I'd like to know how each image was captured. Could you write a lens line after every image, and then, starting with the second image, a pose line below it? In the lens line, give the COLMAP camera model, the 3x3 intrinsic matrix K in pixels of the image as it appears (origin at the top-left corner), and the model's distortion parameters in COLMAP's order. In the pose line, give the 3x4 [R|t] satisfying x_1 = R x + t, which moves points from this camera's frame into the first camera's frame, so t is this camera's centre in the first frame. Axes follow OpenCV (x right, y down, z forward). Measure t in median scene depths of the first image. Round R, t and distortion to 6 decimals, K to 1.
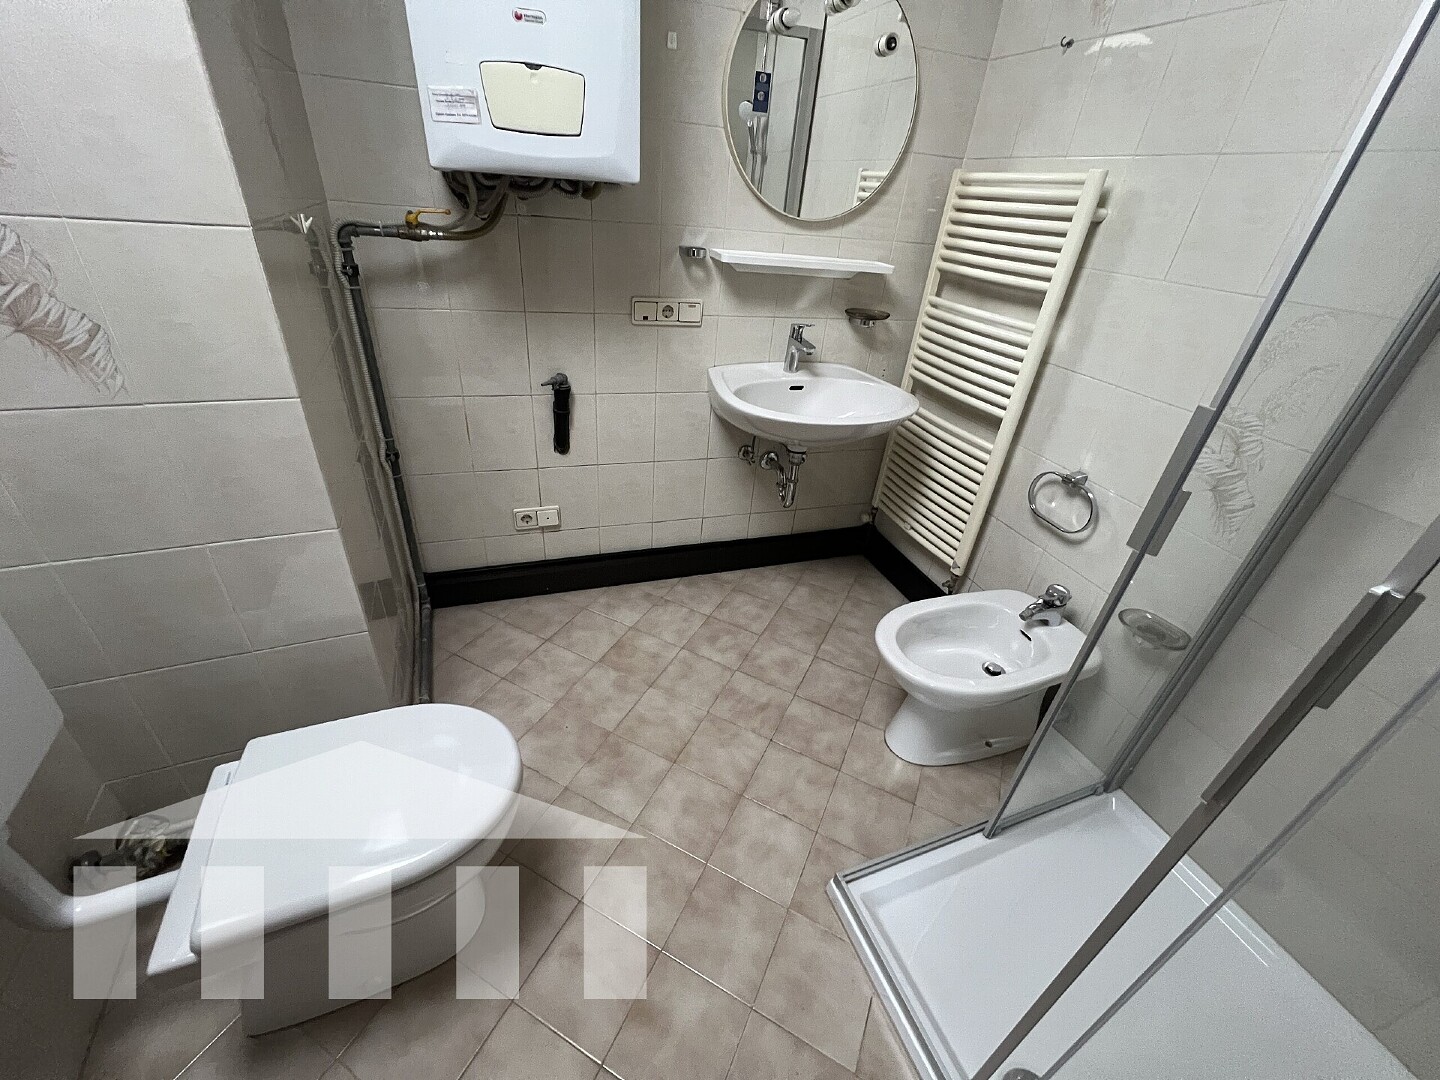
lens RADIAL K [[581.4, 0, 714.7], [0, 581.4, 543.0], [0, 0, 1]] dist [0.001572, -0.000041]
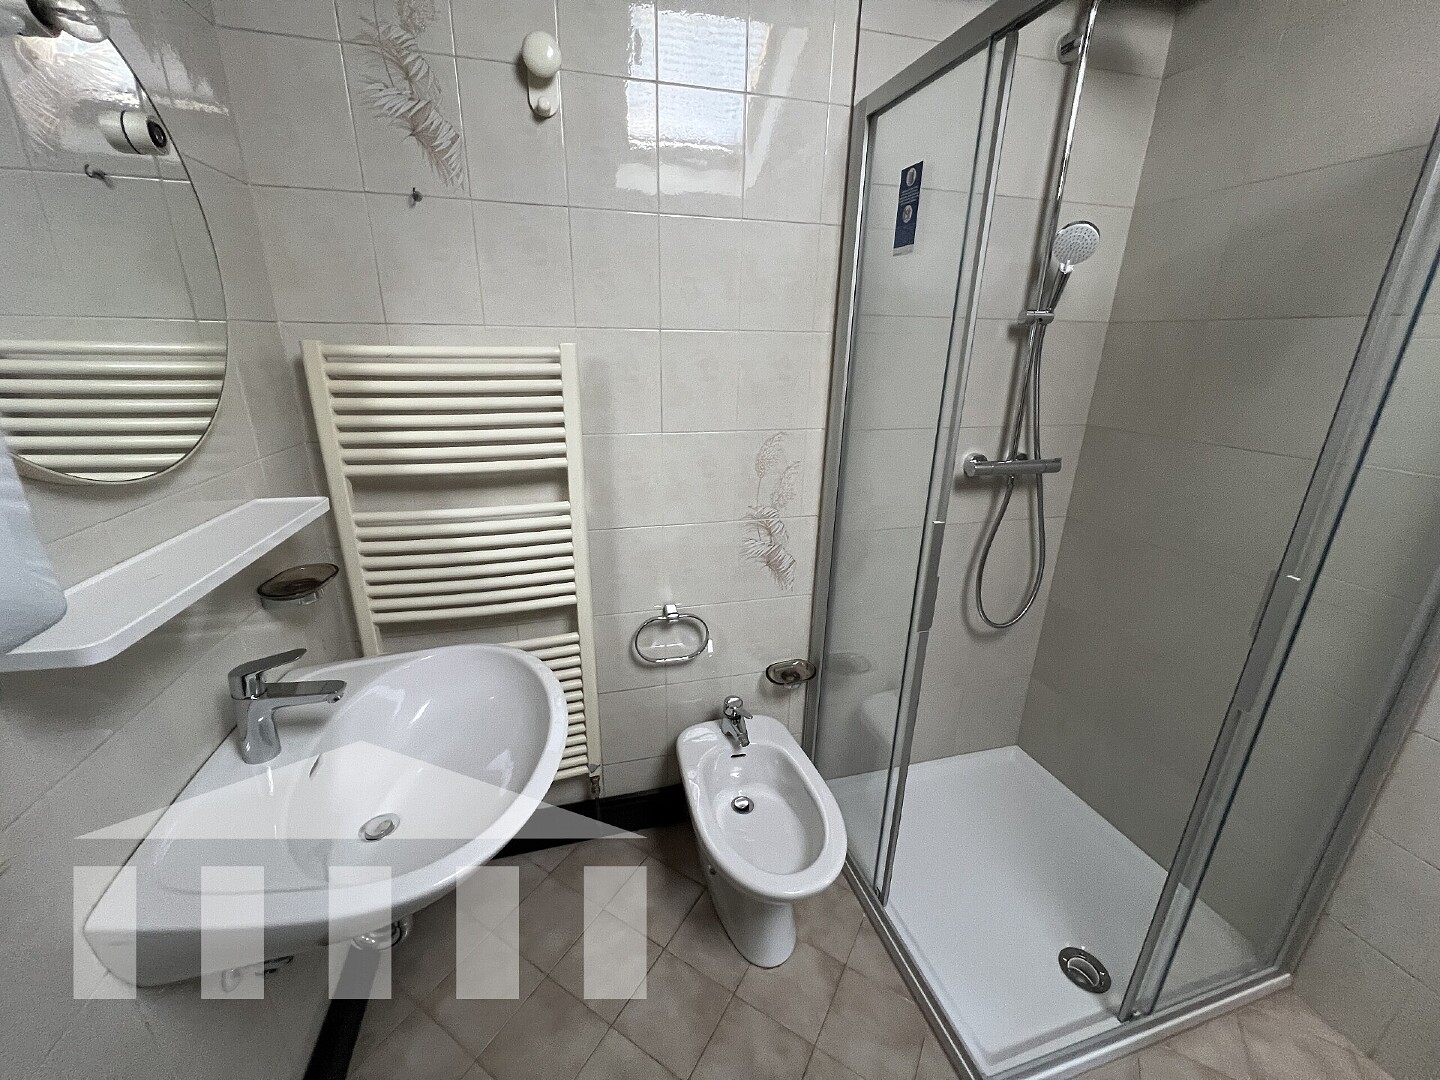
lens RADIAL K [[576.8, 0, 716.1], [0, 576.8, 537.8], [0, 0, 1]] dist [0.000014, 0.000026]
pose [[0.076749, -0.400185, 0.913215, -0.229367], [0.510152, 0.802705, 0.308884, -0.463192], [-0.856653, 0.442172, 0.265762, 0.576868]]
